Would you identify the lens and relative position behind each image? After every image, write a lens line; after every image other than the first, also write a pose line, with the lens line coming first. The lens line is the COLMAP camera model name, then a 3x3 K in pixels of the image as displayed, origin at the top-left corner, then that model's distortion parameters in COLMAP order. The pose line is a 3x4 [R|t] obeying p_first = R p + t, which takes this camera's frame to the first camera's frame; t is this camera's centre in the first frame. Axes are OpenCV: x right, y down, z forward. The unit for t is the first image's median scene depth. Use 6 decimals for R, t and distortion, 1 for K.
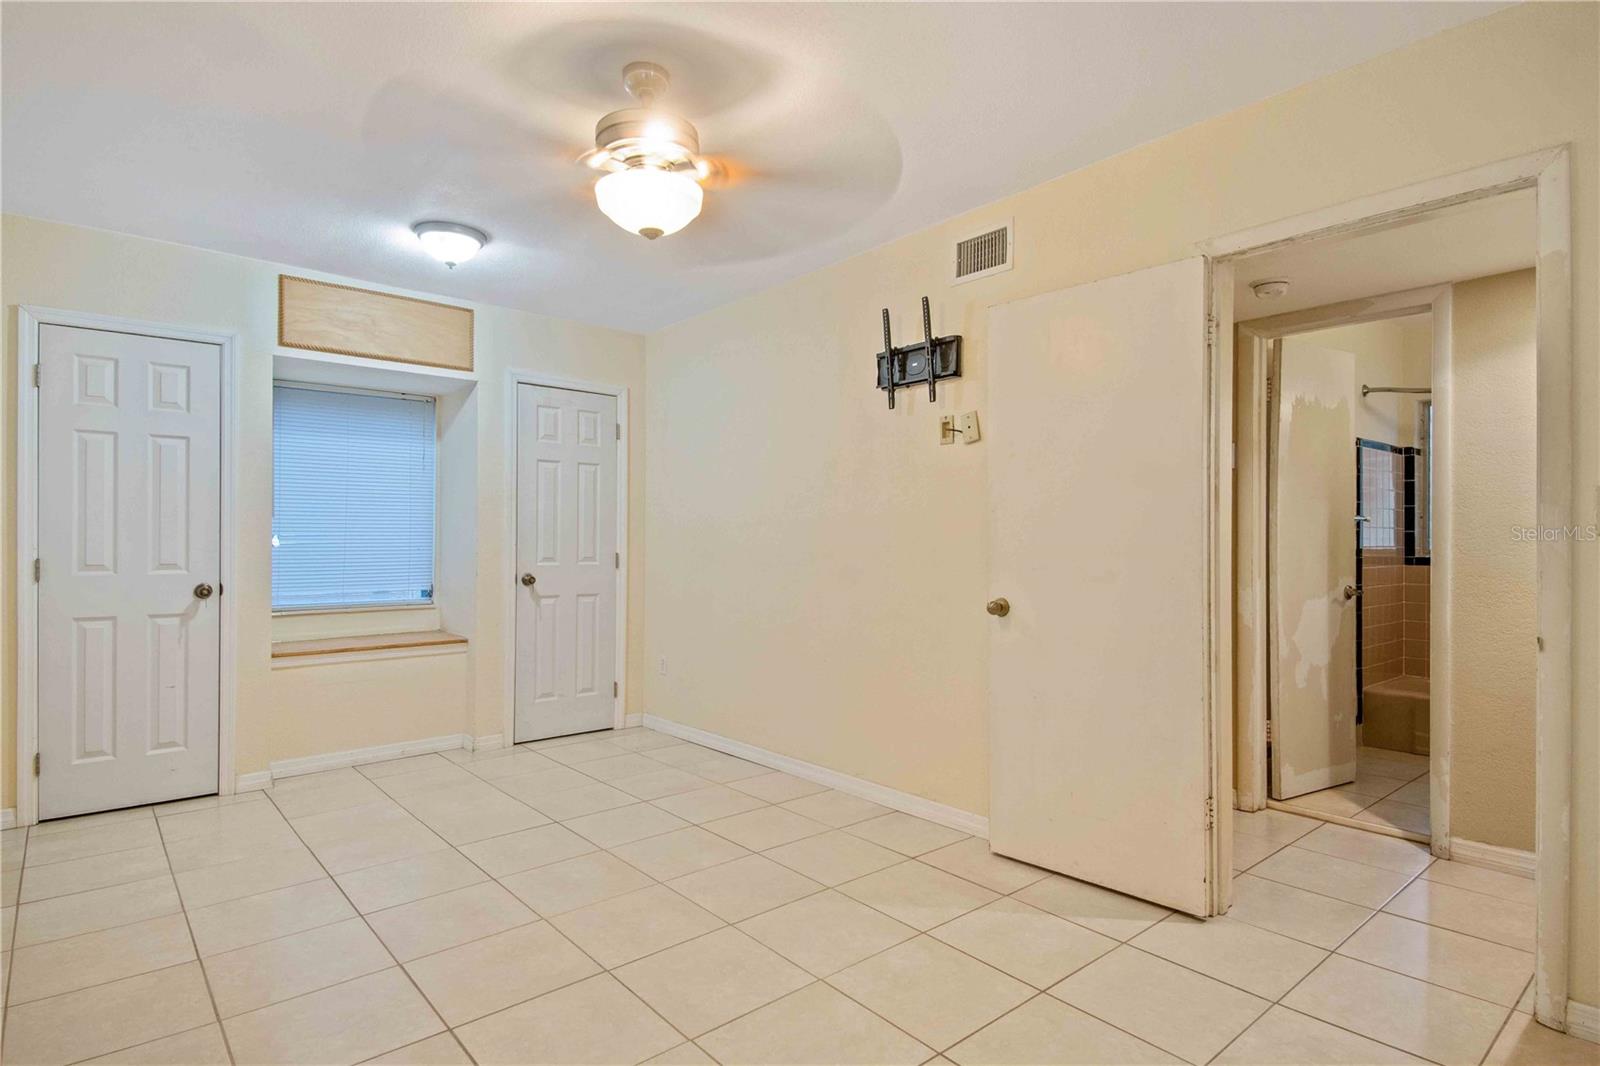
lens RADIAL K [[848.3, 0, 800.0], [0, 848.3, 533.0], [0, 0, 1]] dist [0.030282, -0.038913]
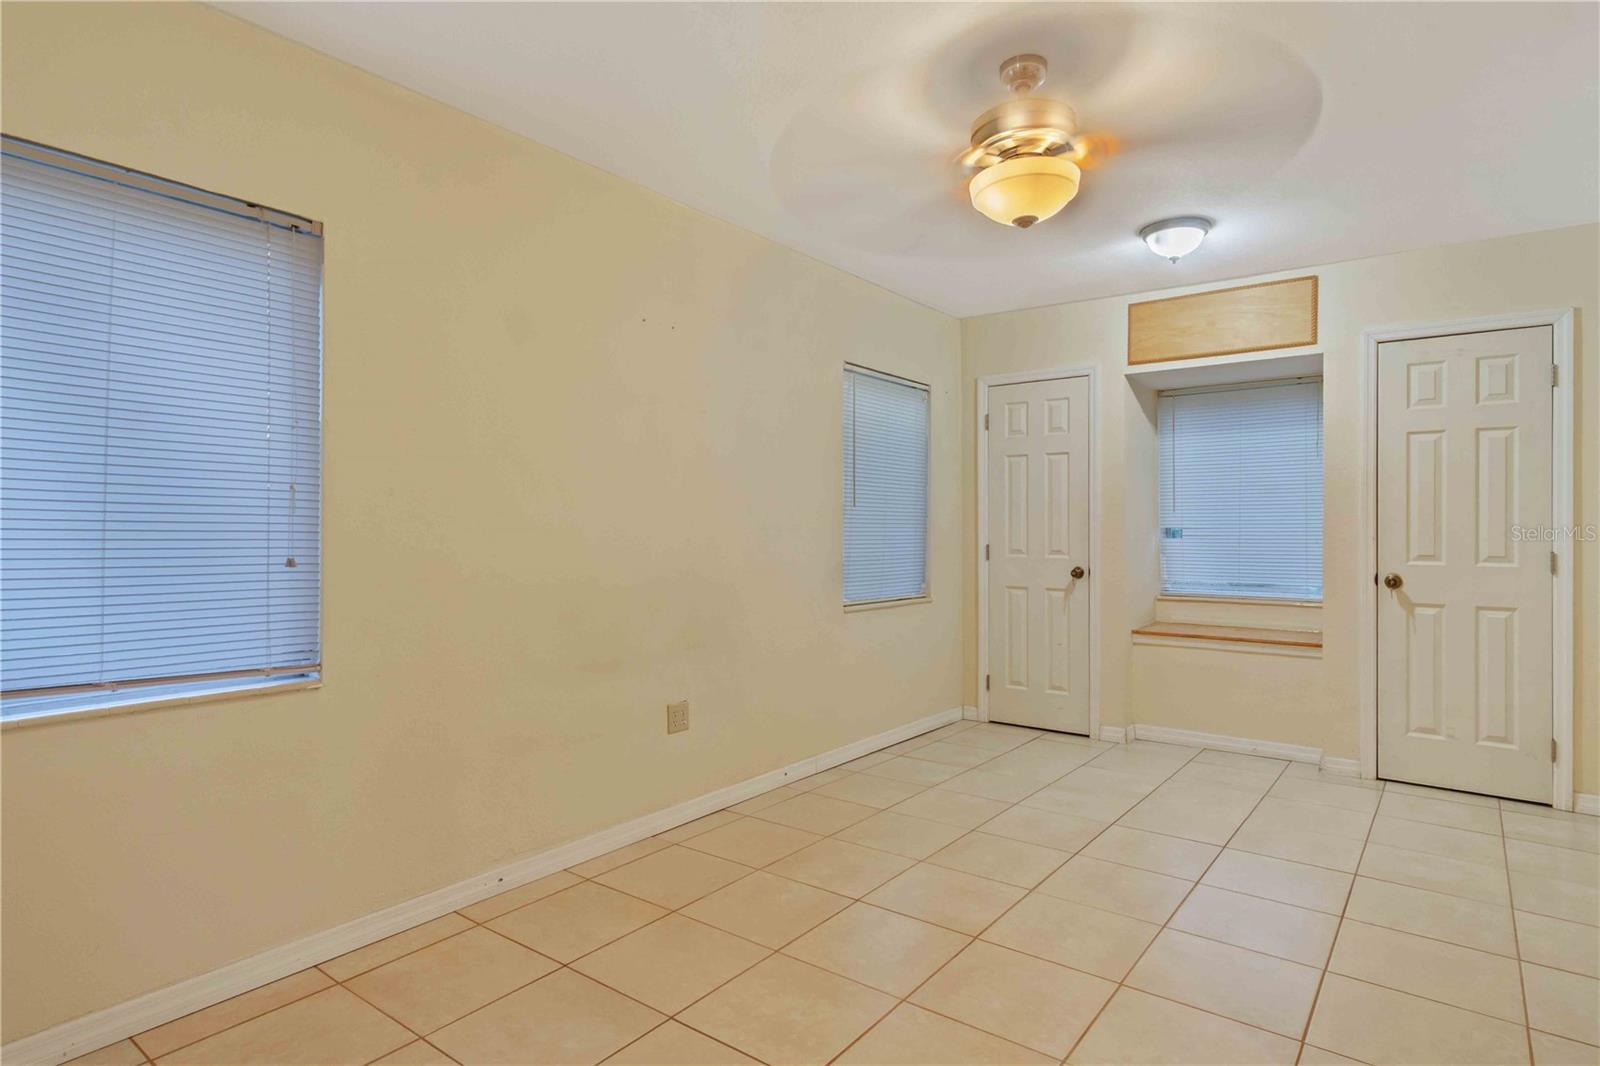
lens RADIAL K [[834.8, 0, 800.5], [0, 834.8, 525.7], [0, 0, 1]] dist [0.073263, -0.052255]
pose [[0.209616, -0.008972, -0.977743, 0.414005], [0.003710, 0.999958, -0.008380, 0.007107], [0.977777, -0.001871, 0.209641, 0.315960]]
